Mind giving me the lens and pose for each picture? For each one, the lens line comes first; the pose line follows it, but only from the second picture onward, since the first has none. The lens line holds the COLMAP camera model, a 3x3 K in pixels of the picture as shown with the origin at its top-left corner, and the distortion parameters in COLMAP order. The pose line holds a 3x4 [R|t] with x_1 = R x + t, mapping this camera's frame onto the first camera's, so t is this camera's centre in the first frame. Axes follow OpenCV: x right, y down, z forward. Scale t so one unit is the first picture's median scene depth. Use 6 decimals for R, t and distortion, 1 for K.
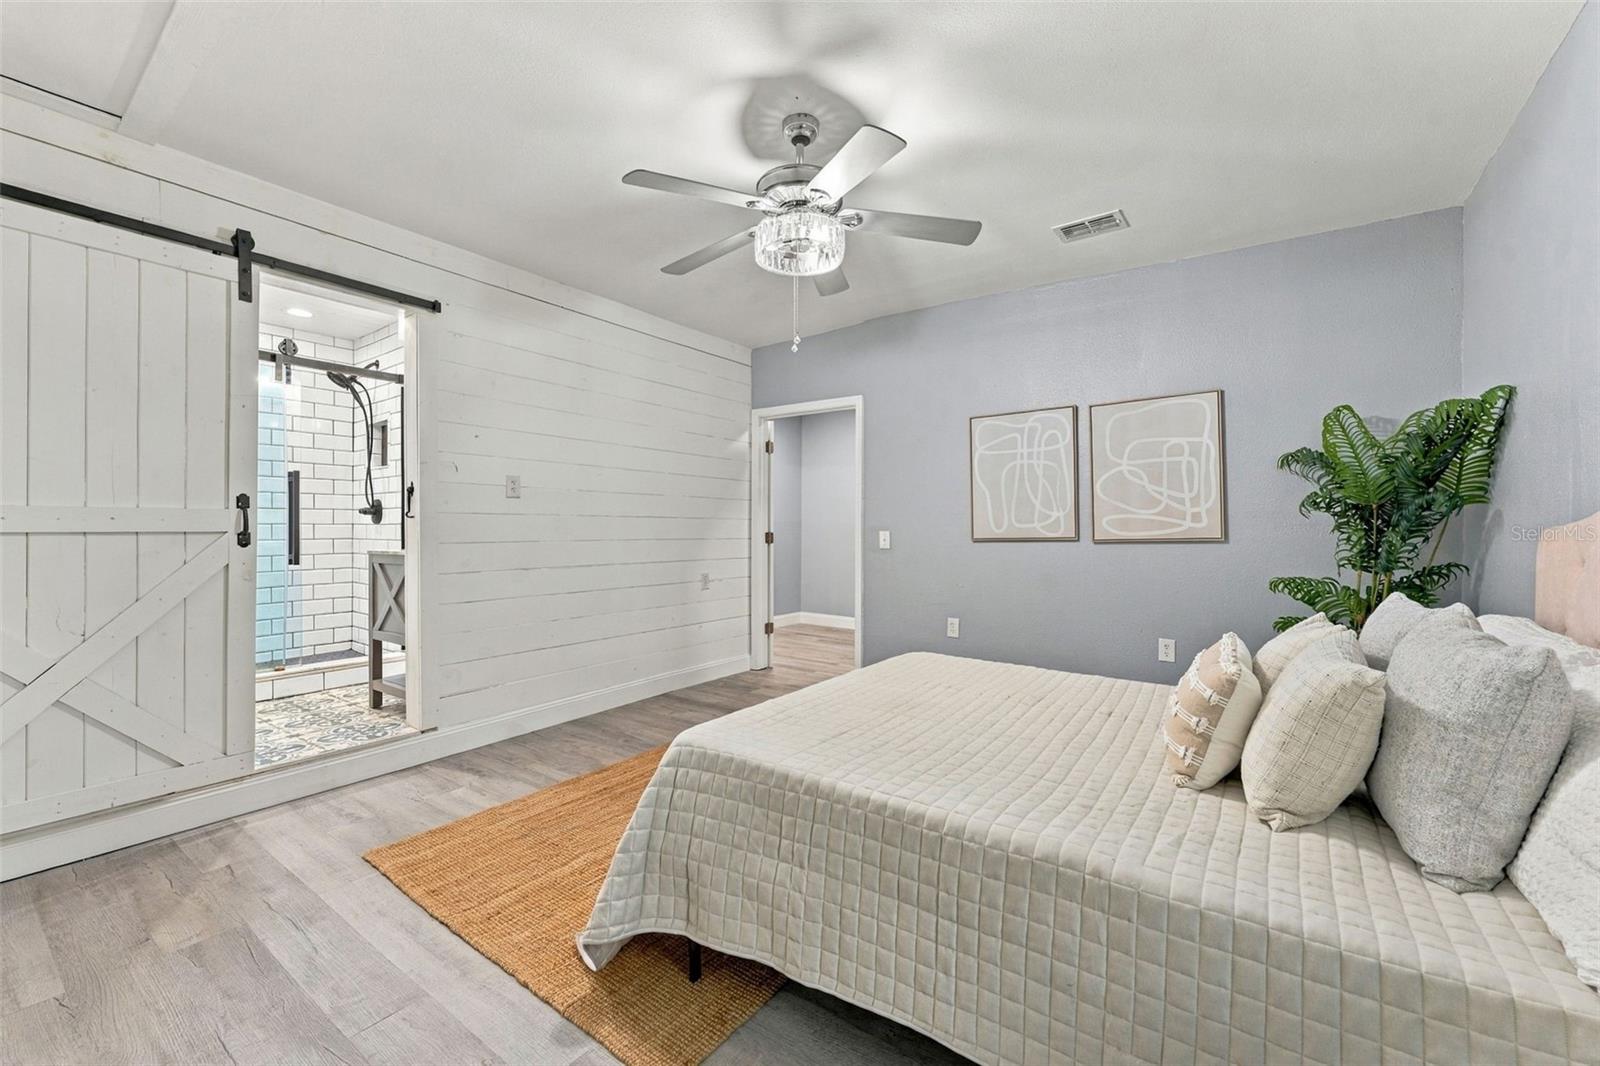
lens RADIAL K [[655.0, 0, 798.3], [0, 655.0, 527.1], [0, 0, 1]] dist [-0.002002, -0.000306]
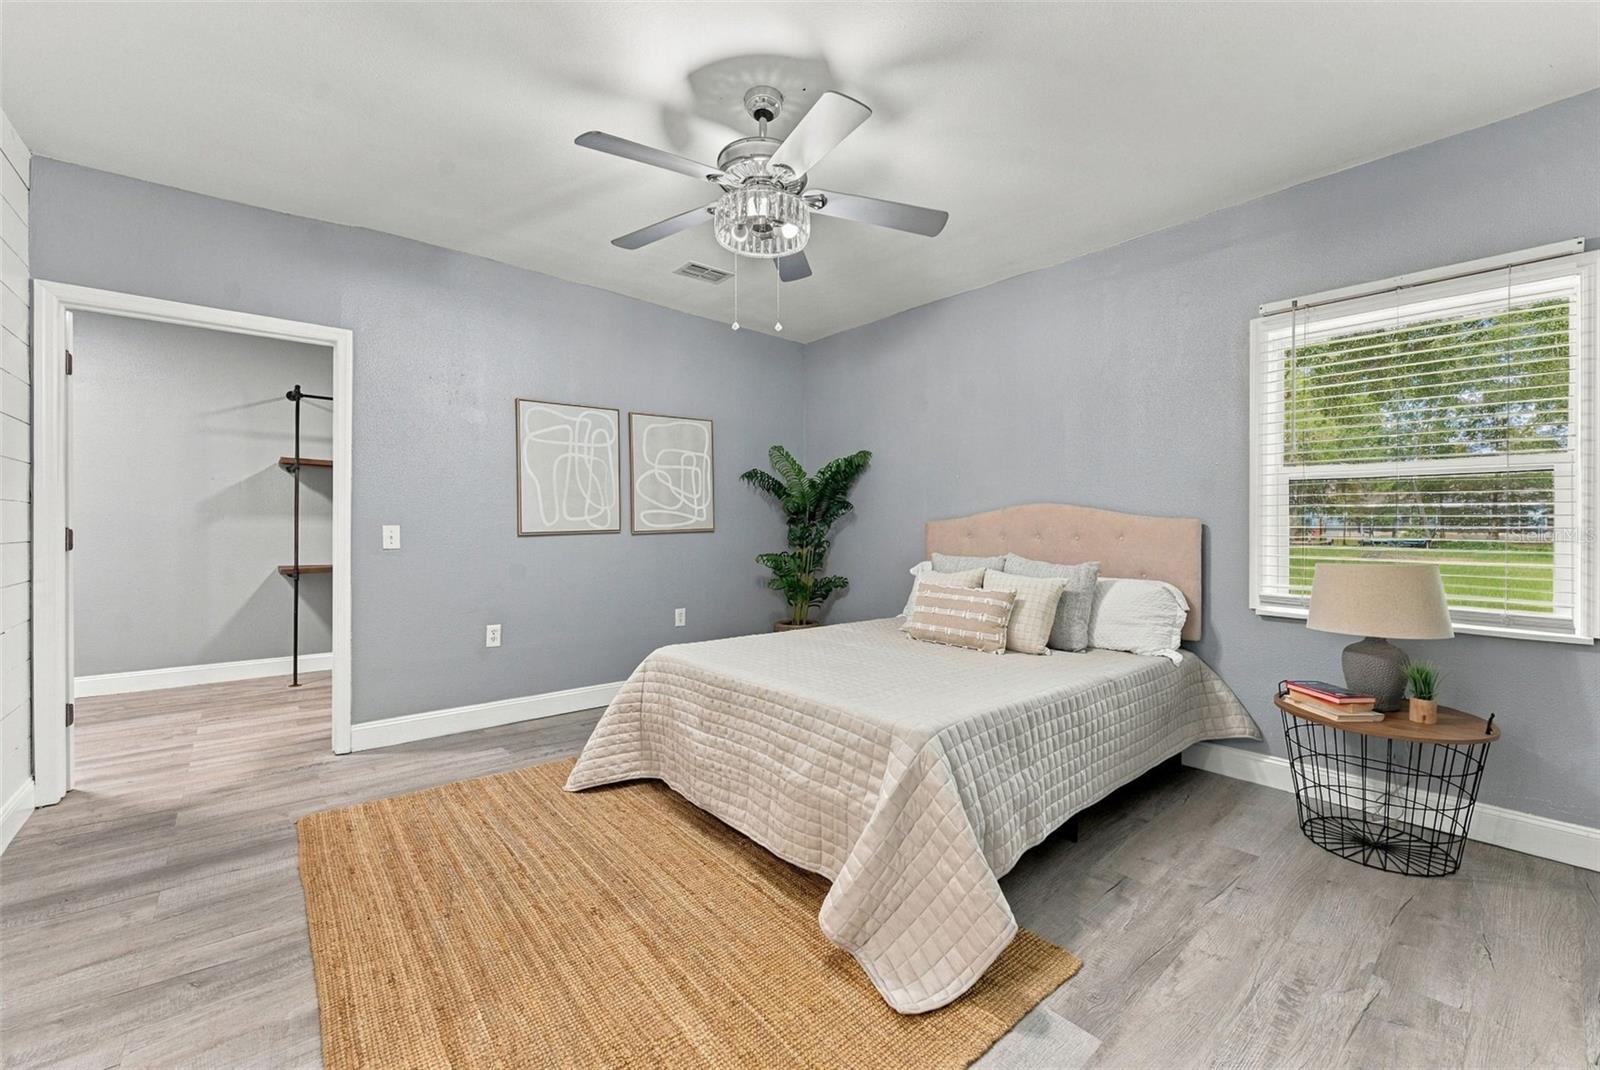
lens RADIAL K [[649.7, 0, 802.0], [0, 649.7, 523.1], [0, 0, 1]] dist [-0.000338, -0.000226]
pose [[0.231539, -0.004780, 0.972814, -0.559350], [-0.005288, 0.999967, 0.006172, -0.003847], [-0.972811, -0.006573, 0.231506, 0.442937]]
